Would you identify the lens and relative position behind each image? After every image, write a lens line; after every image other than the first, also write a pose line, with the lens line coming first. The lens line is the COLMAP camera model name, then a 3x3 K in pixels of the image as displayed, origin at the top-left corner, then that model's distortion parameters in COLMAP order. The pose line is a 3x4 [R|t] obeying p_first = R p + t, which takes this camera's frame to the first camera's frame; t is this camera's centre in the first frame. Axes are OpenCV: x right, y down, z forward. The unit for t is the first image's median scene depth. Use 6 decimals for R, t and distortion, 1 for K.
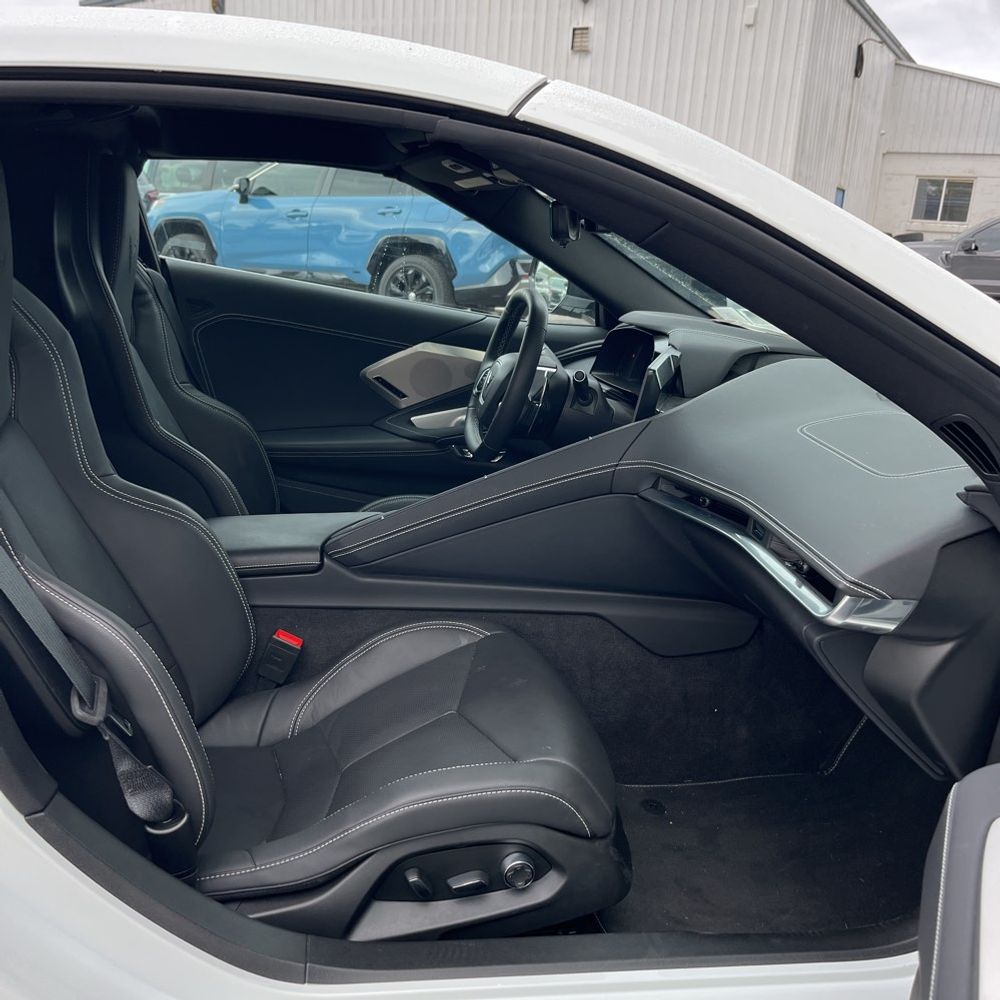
lens RADIAL K [[1022.6, 0, 500.7], [0, 1022.6, 505.0], [0, 0, 1]] dist [0.015405, 0.000000]
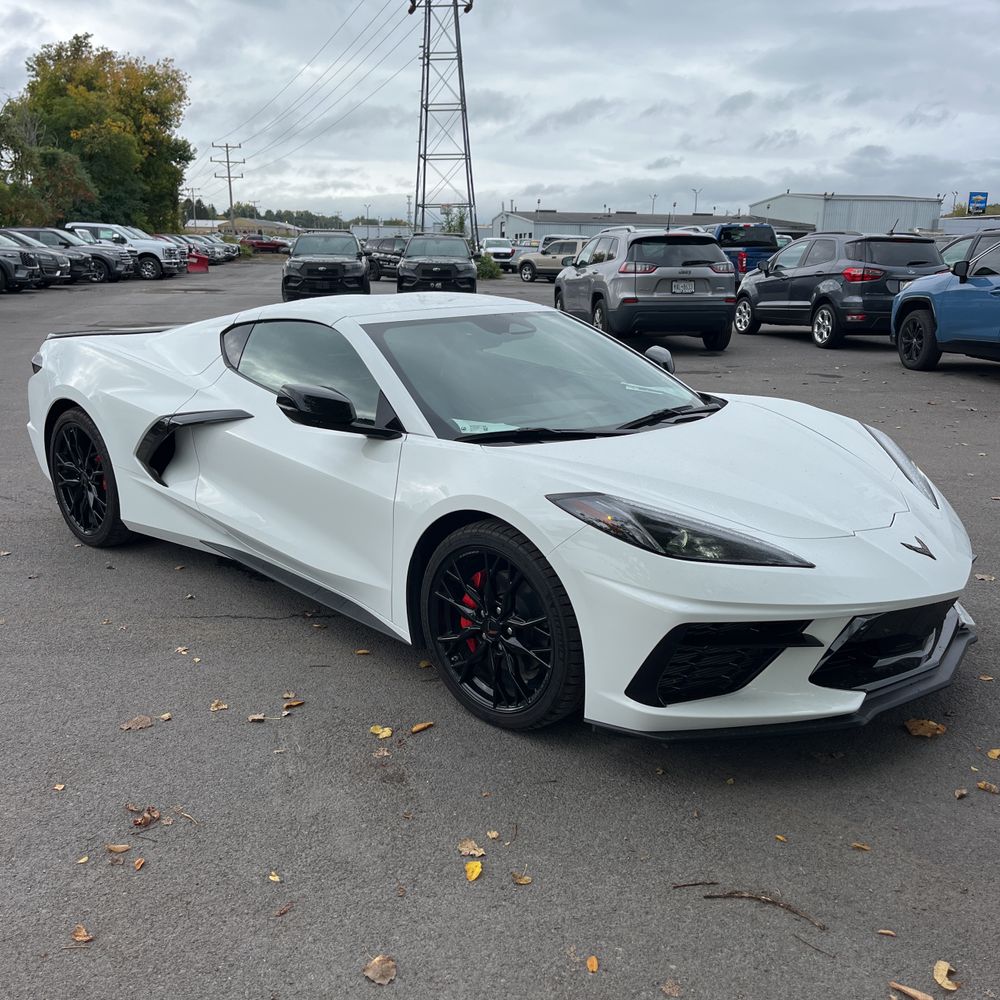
lens RADIAL K [[1022.6, 0, 476.6], [0, 1022.6, 500.8], [0, 0, 1]] dist [0.015405, 0.000000]
pose [[0.598830, 0.126127, -0.790882, 0.155034], [-0.174727, 0.984308, 0.024676, 0.005494], [0.781584, 0.123412, 0.611470, -0.043111]]
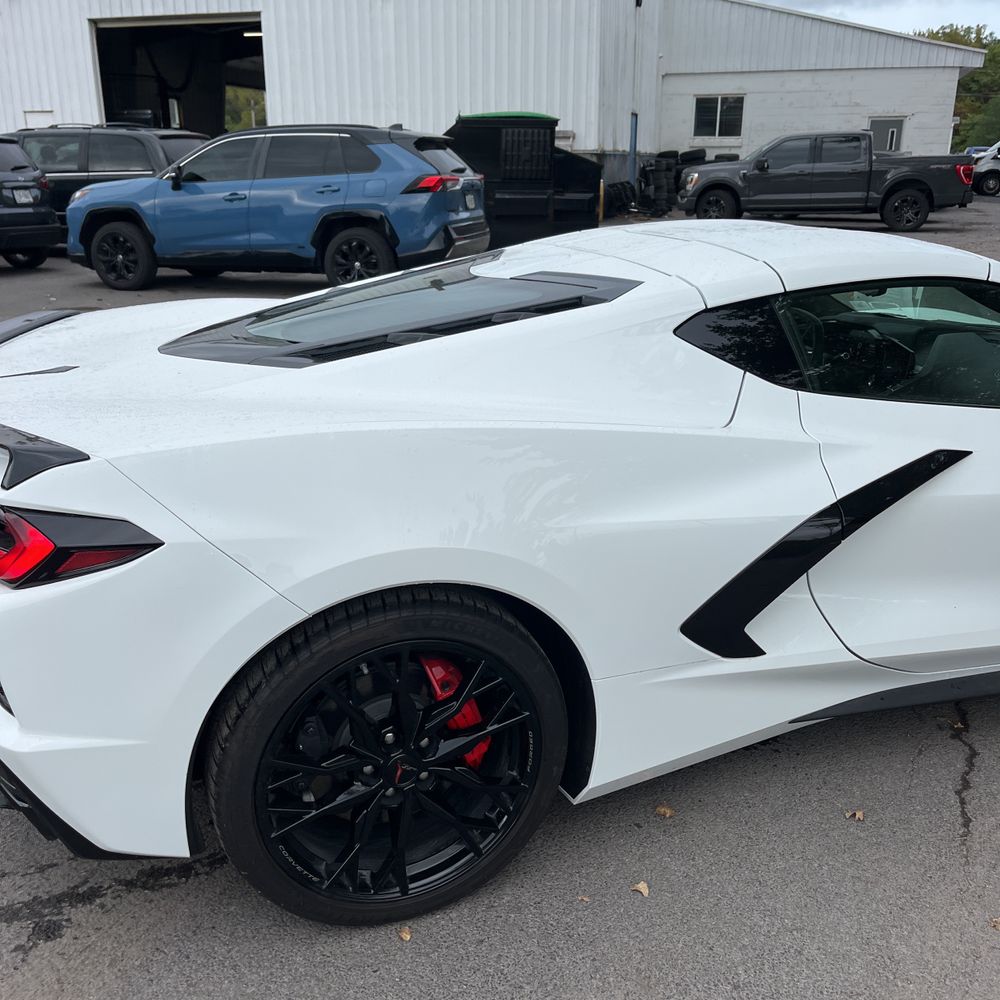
lens RADIAL K [[1022.6, 0, 491.7], [0, 1022.6, 515.5], [0, 0, 1]] dist [0.015405, 0.000000]
pose [[0.974141, -0.133790, 0.182073, -0.073521], [0.119035, 0.988827, 0.089732, -0.006355], [-0.192044, -0.065739, 0.979182, -0.058182]]
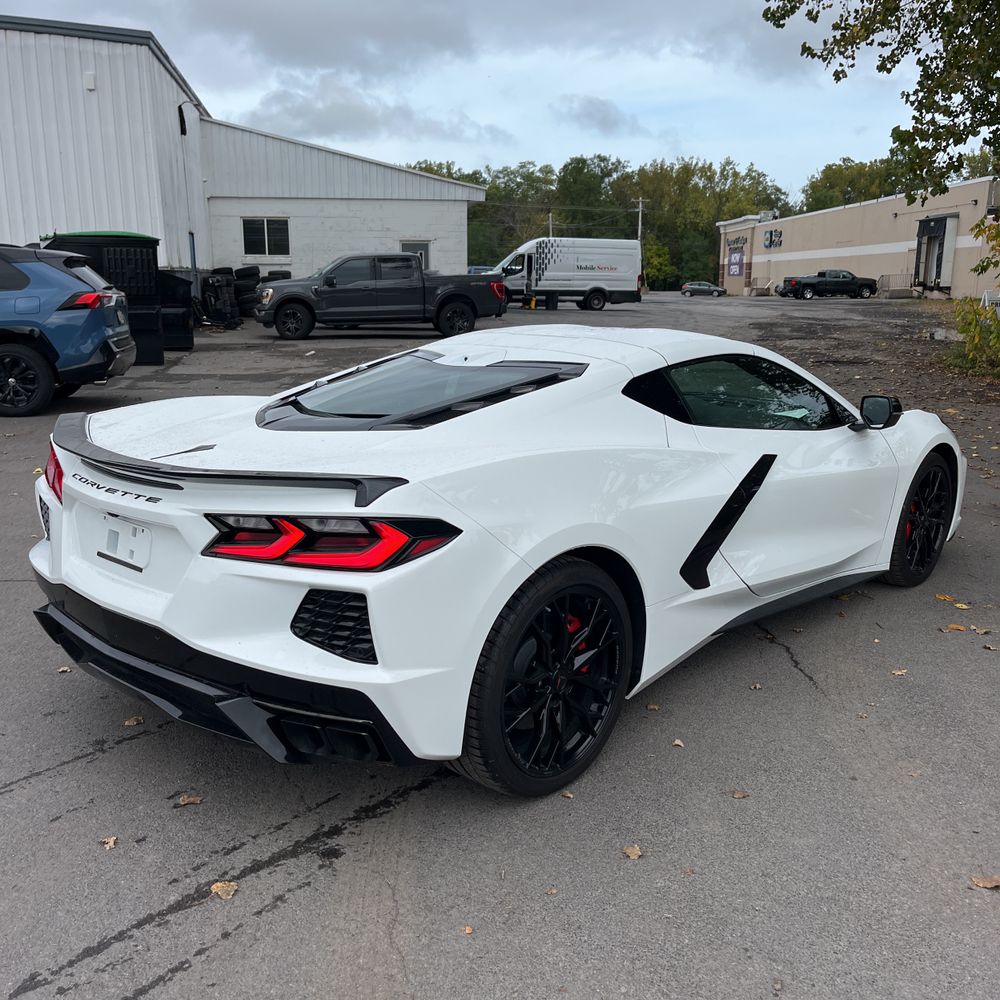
lens RADIAL K [[1022.6, 0, 502.8], [0, 1022.6, 504.9], [0, 0, 1]] dist [0.015405, 0.000000]
pose [[0.776116, -0.201664, 0.597475, -0.145271], [0.212314, 0.975734, 0.053542, -0.008477], [-0.593773, 0.085297, 0.800098, -0.075105]]
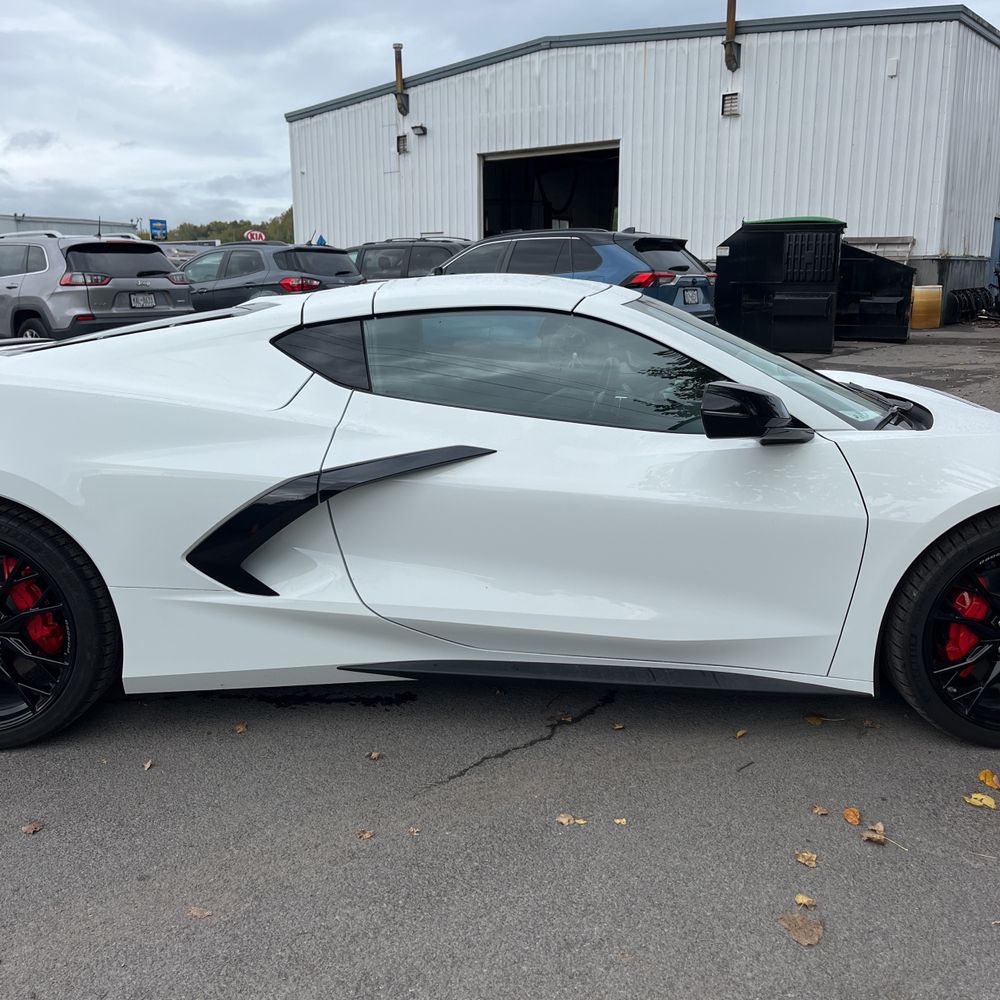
lens RADIAL K [[1022.6, 0, 510.0], [0, 1022.6, 505.8], [0, 0, 1]] dist [0.015405, 0.000000]
pose [[0.985376, -0.038694, -0.165942, 0.012582], [0.030660, 0.998243, -0.050703, 0.014432], [0.167612, 0.044874, 0.984831, -0.081805]]
